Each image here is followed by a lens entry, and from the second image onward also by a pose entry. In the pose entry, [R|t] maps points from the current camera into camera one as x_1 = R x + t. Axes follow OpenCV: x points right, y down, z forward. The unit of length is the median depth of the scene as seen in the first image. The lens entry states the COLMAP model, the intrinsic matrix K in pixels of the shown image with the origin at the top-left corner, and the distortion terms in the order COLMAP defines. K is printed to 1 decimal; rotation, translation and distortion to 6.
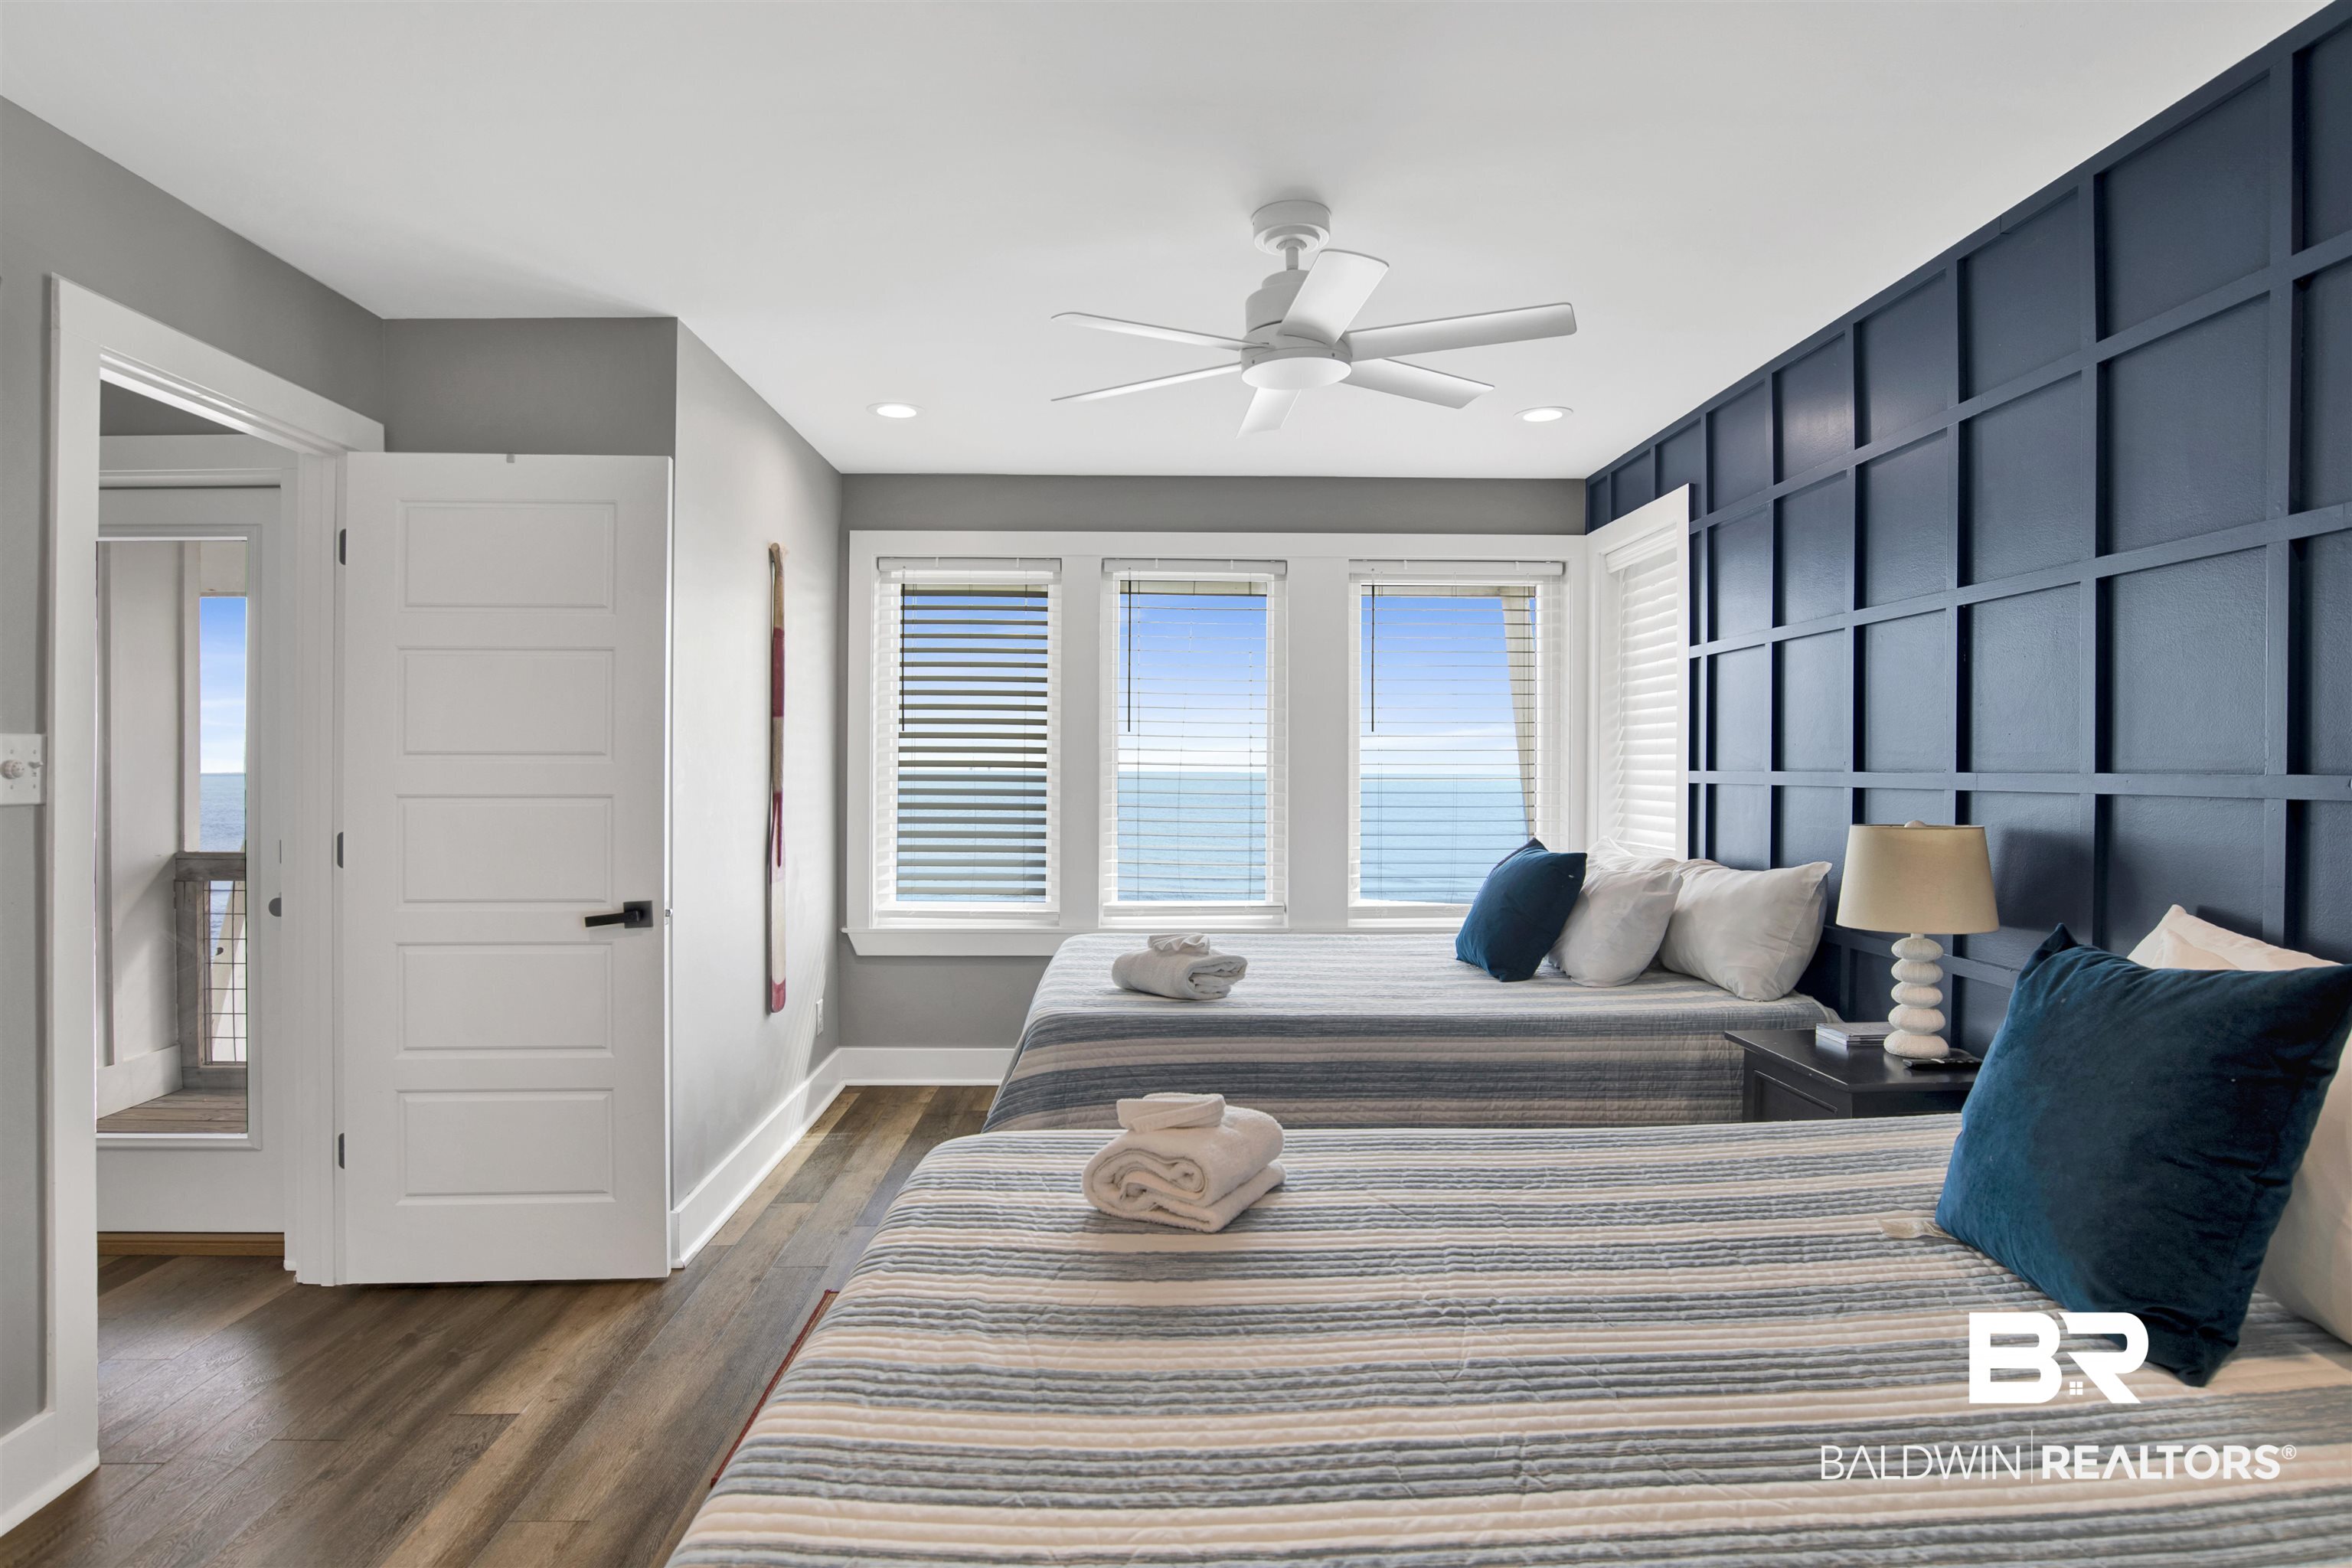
lens RADIAL K [[1231.9, 0, 1167.0], [0, 1231.9, 784.1], [0, 0, 1]] dist [-0.063097, 0.026086]
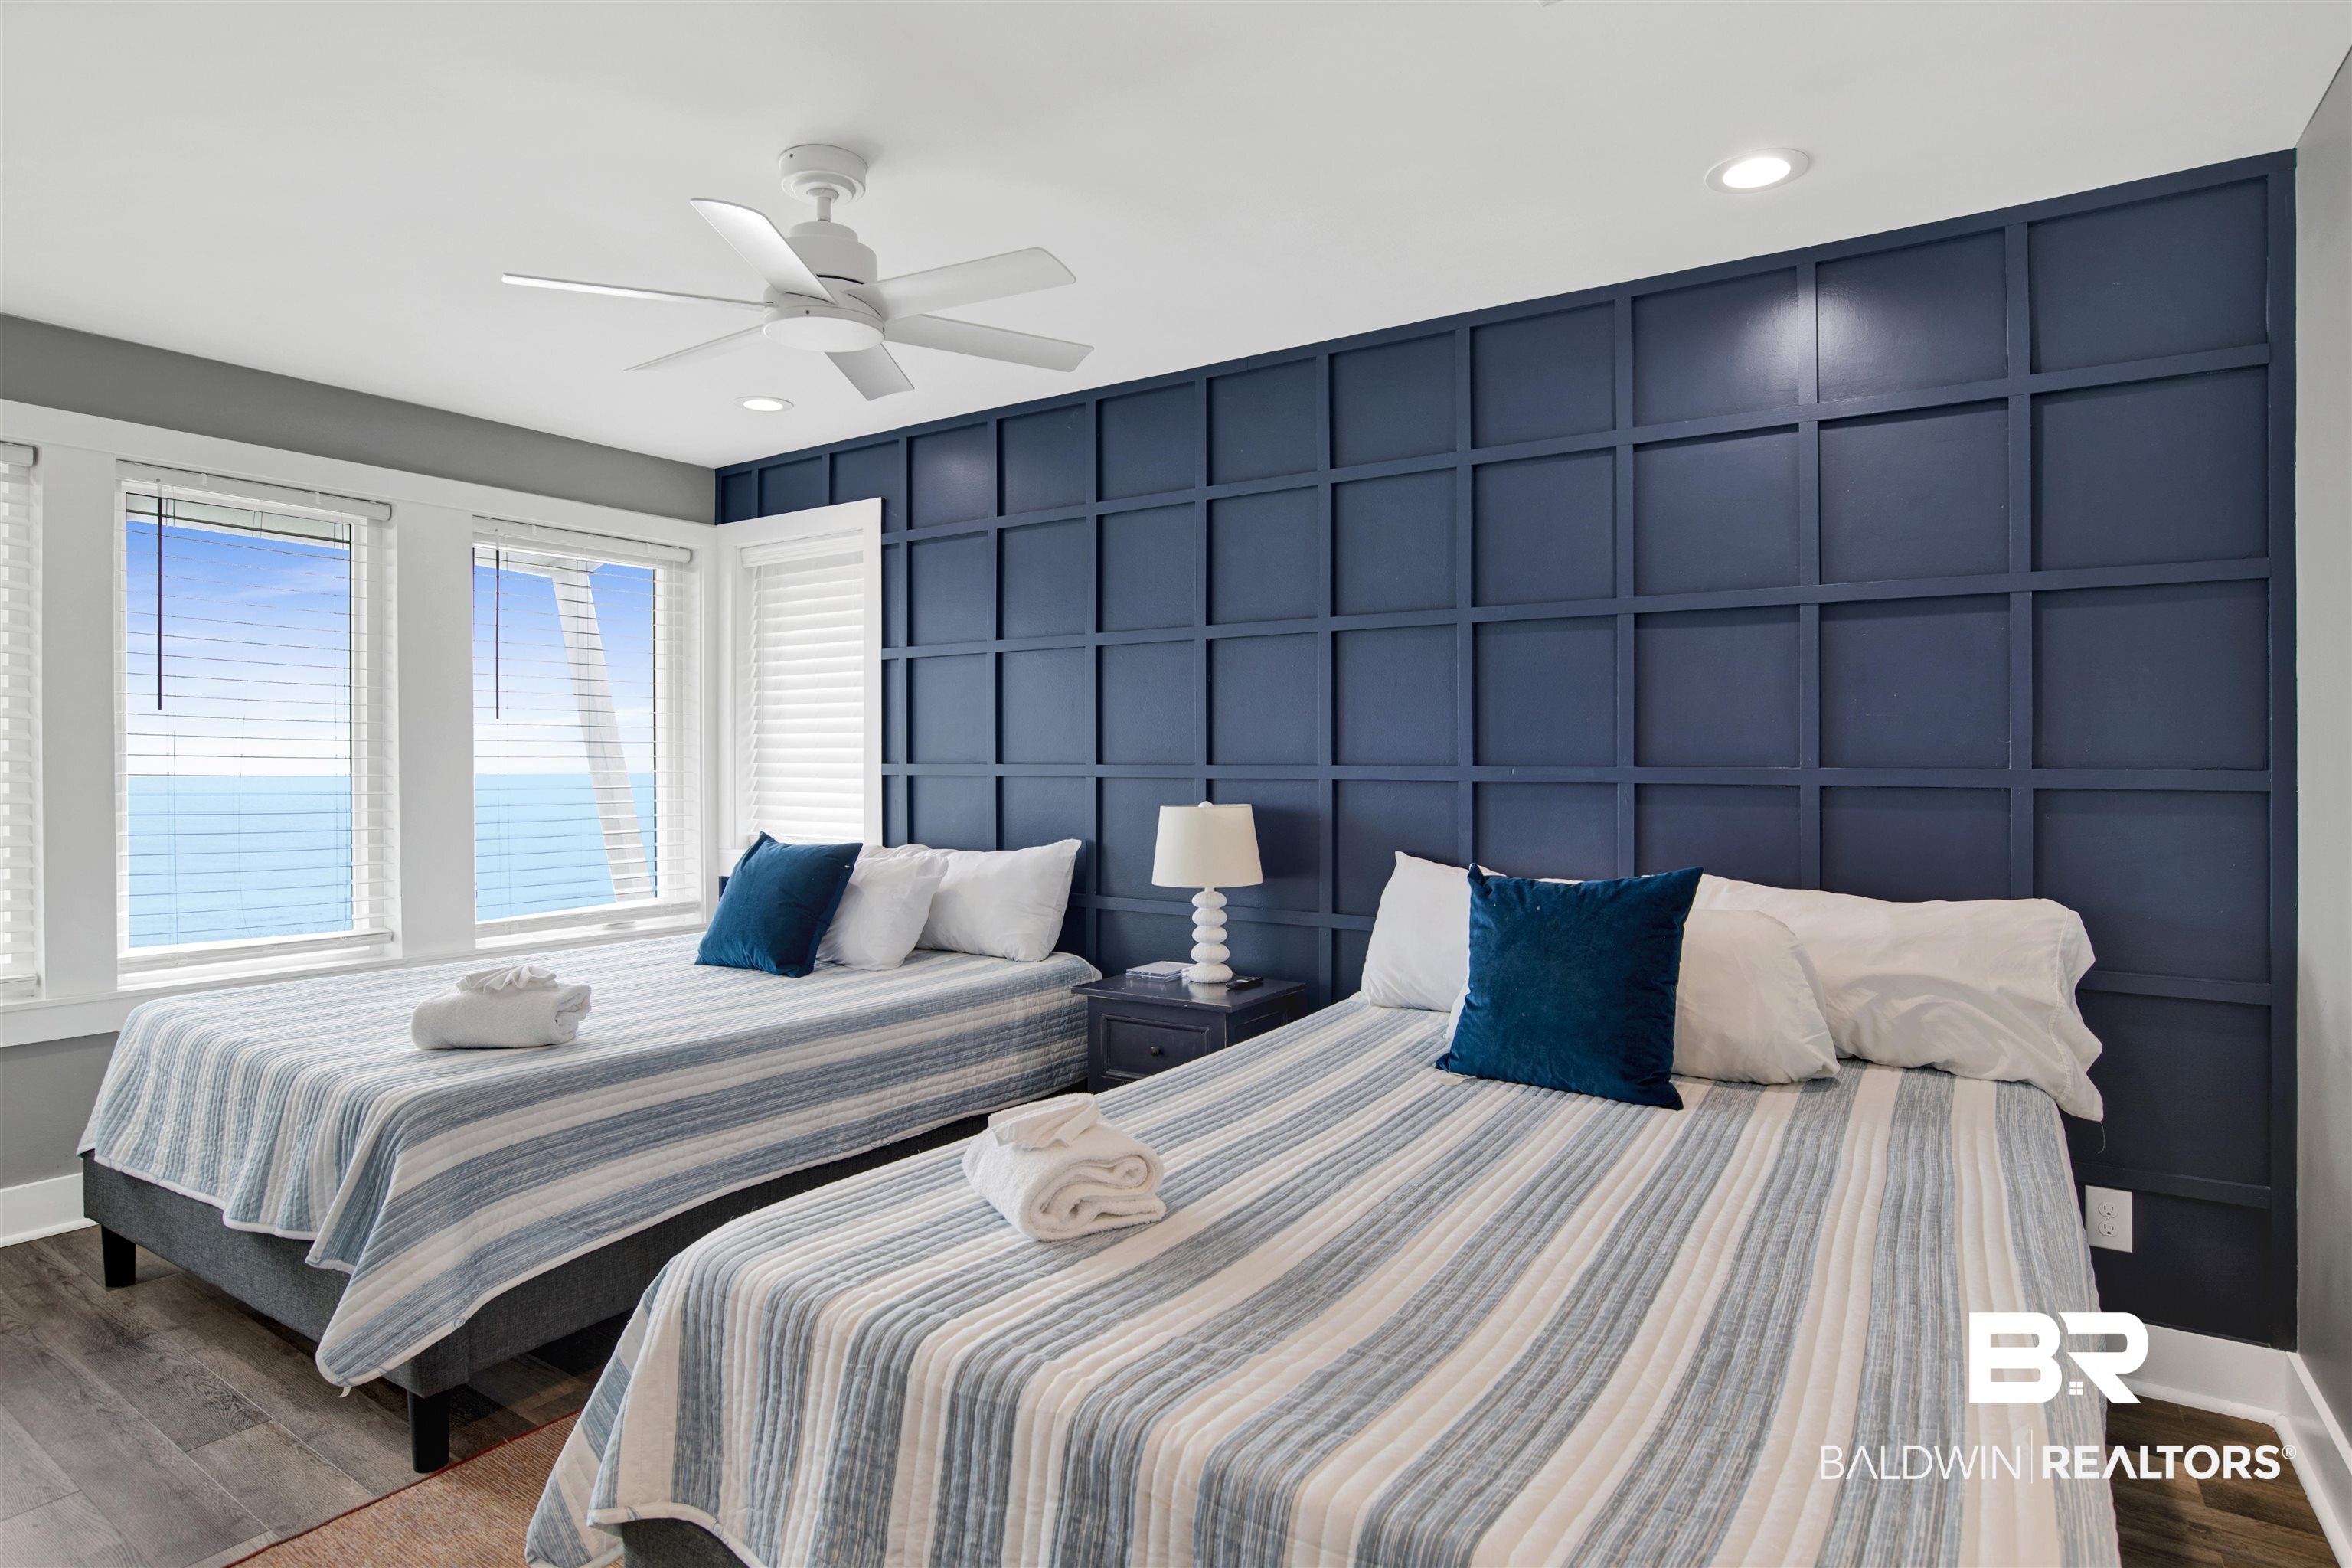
lens RADIAL K [[1231.9, 0, 1167.0], [0, 1231.9, 784.1], [0, 0, 1]] dist [-0.063097, 0.026086]
pose [[0.593105, -0.013896, 0.805005, -0.460205], [0.009047, 0.999903, 0.010594, -0.003450], [-0.805075, 0.001000, 0.593173, 0.234353]]
